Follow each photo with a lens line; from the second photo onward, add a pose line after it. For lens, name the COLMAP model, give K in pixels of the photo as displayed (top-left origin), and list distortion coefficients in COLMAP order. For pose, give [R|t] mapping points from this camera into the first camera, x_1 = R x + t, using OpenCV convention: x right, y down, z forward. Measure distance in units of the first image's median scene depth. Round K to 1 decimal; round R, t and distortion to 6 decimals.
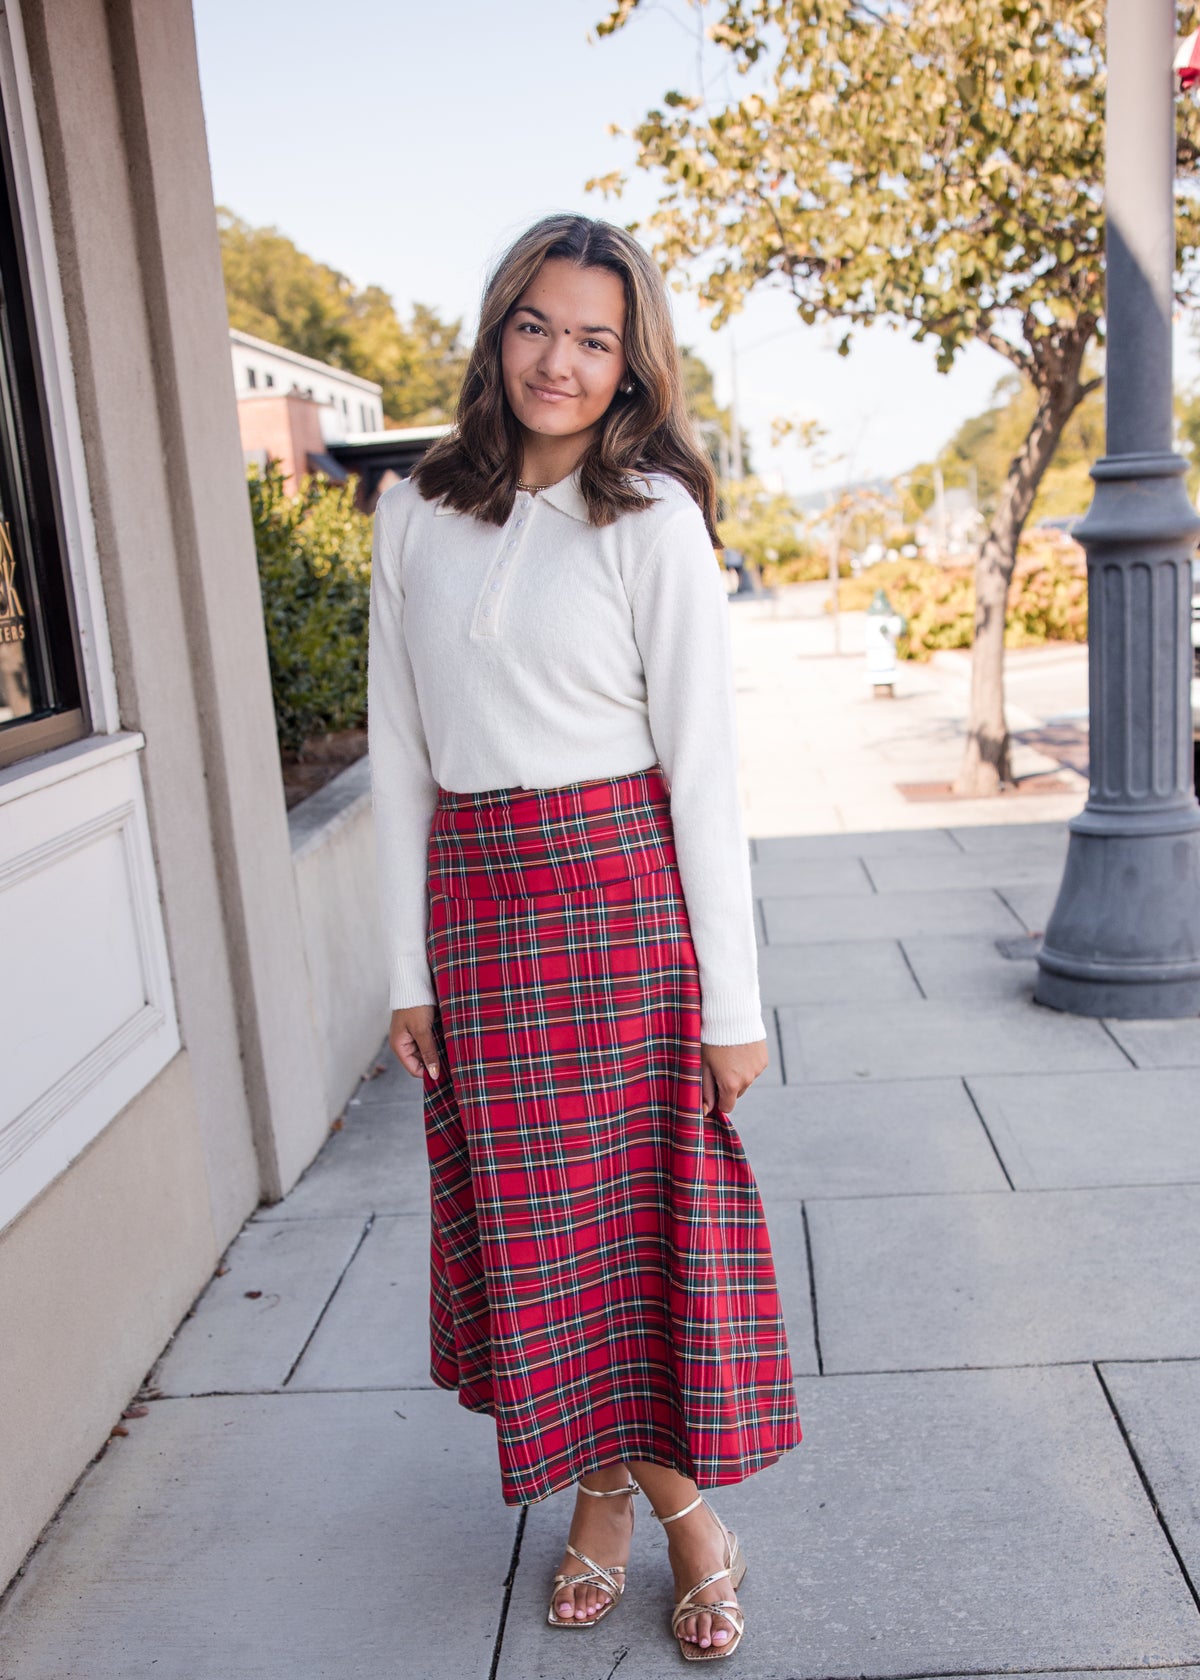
lens RADIAL K [[1982.4, 0, 642.3], [0, 1982.4, 1160.0], [0, 0, 1]] dist [-0.105862, 0.123020]
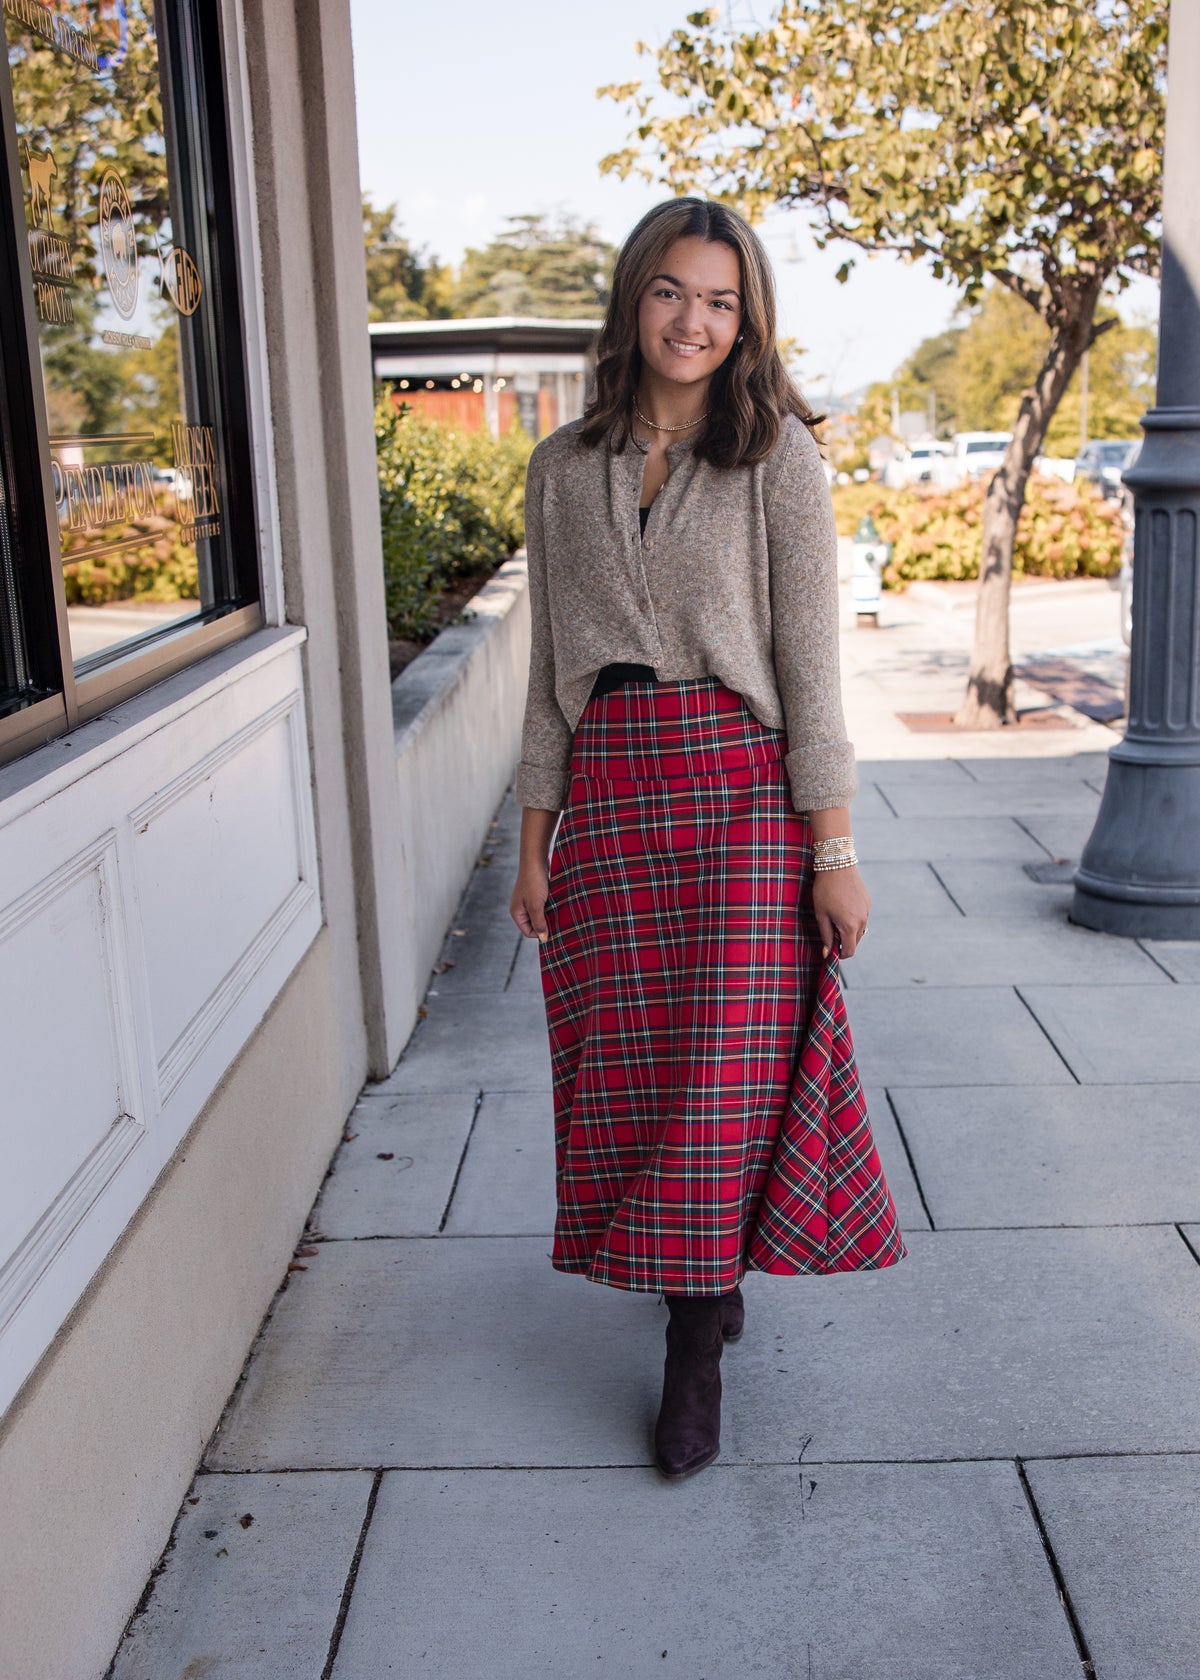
lens RADIAL K [[2130.0, 0, 714.8], [0, 2130.0, 1081.8], [0, 0, 1]] dist [-0.102952, 0.107705]
pose [[0.996648, 0.026507, 0.077400, -0.078431], [-0.025252, 0.999534, -0.017146, 0.030460], [-0.077818, 0.015134, 0.996853, -0.111614]]
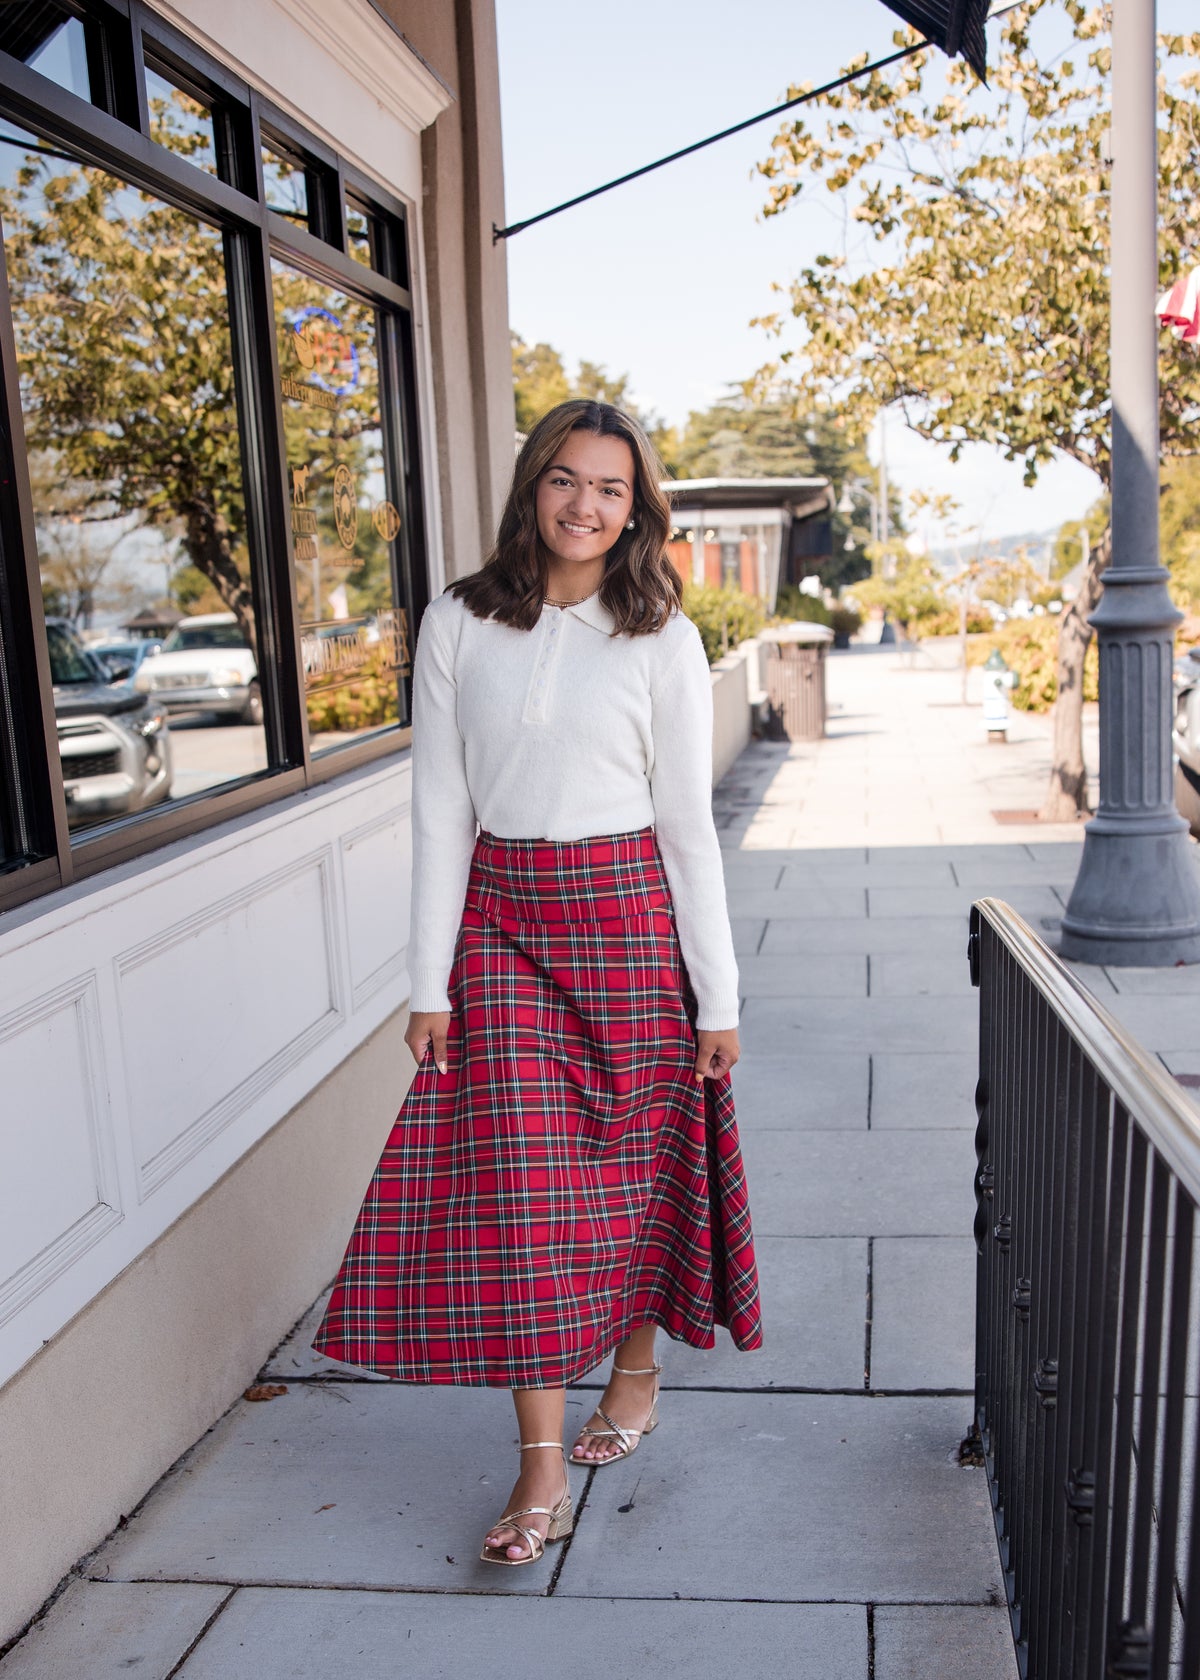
lens RADIAL K [[2035.6, 0, 621.4], [0, 2035.6, 1000.0], [0, 0, 1]] dist [-0.097550, 0.057089]
pose [[0.996322, 0.037395, -0.077101, 0.007351], [-0.045146, 0.993823, -0.101377, 0.112996], [0.072833, 0.104485, 0.991856, -0.434861]]
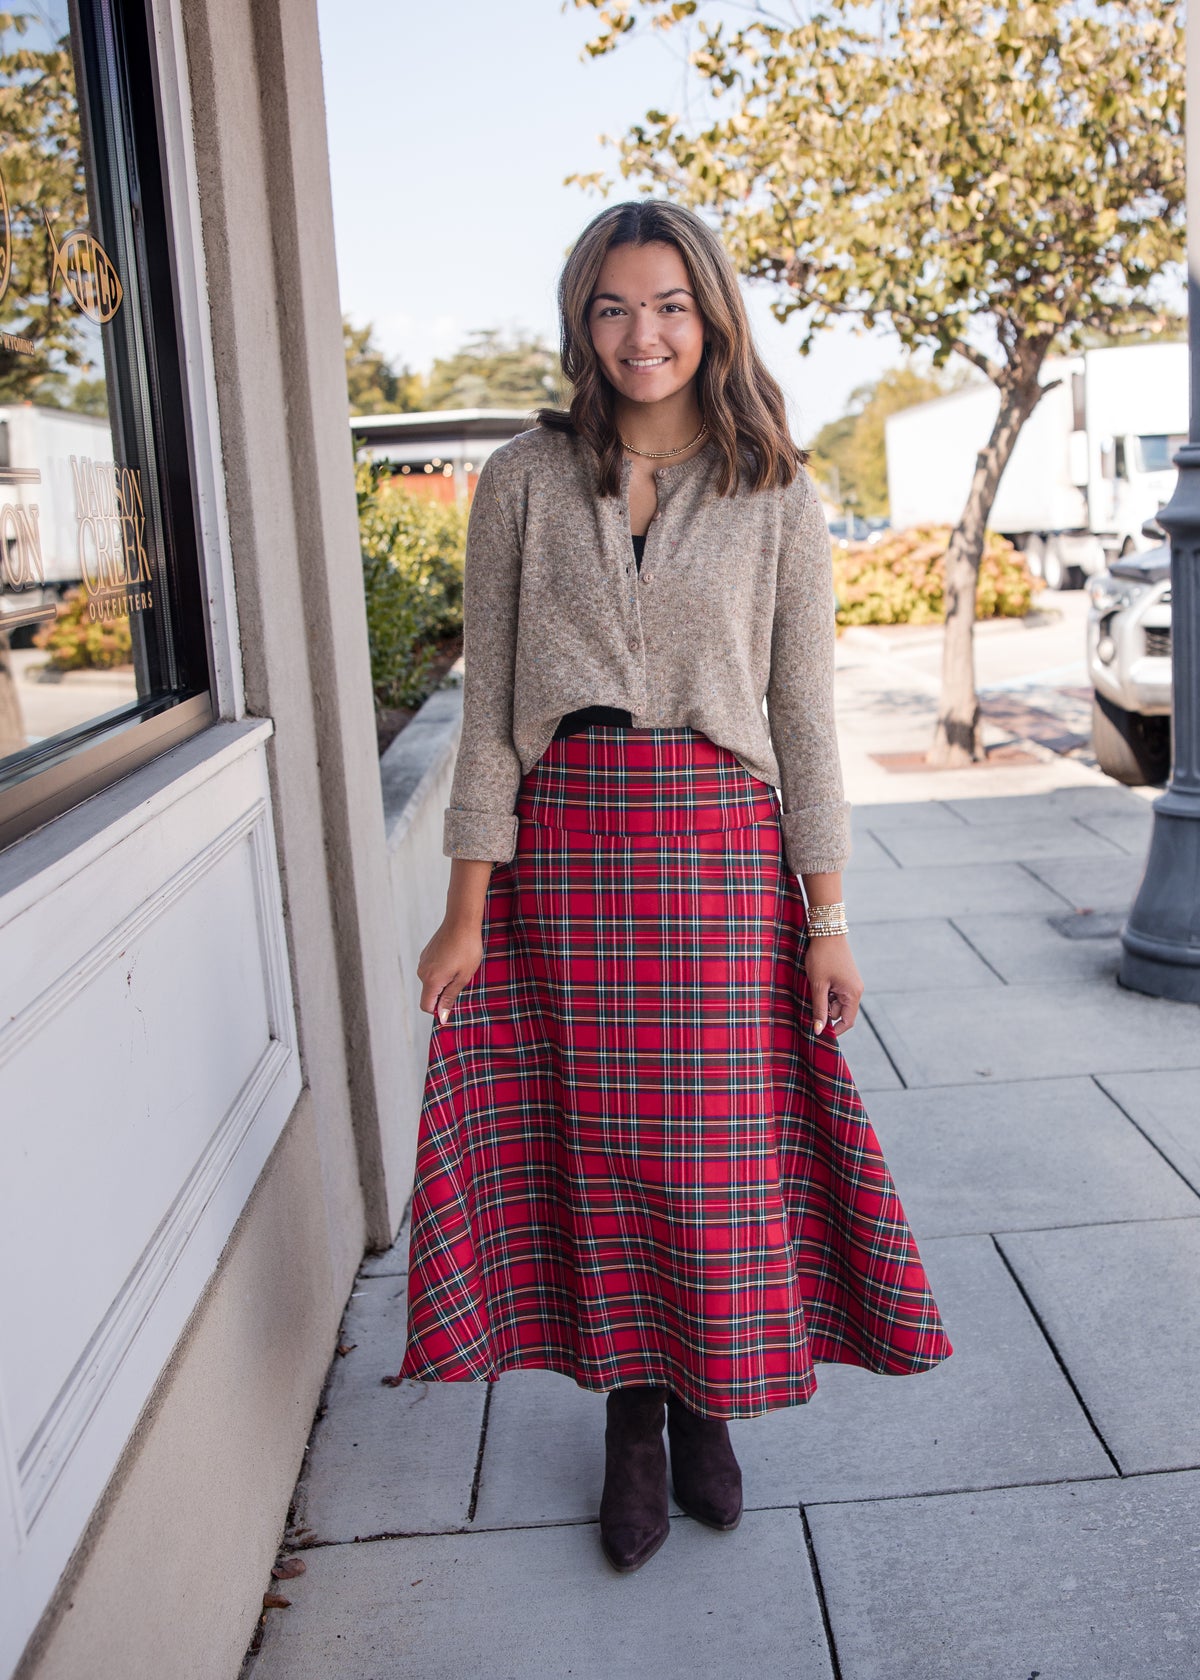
lens RADIAL K [[1819.7, 0, 779.4], [0, 1819.7, 846.9], [0, 0, 1]] dist [-0.112003, 0.120015]
pose [[0.990141, -0.004096, 0.140014, -0.100057], [0.022363, 0.991374, -0.129144, -0.038786], [-0.138278, 0.131001, 0.981691, 0.143094]]
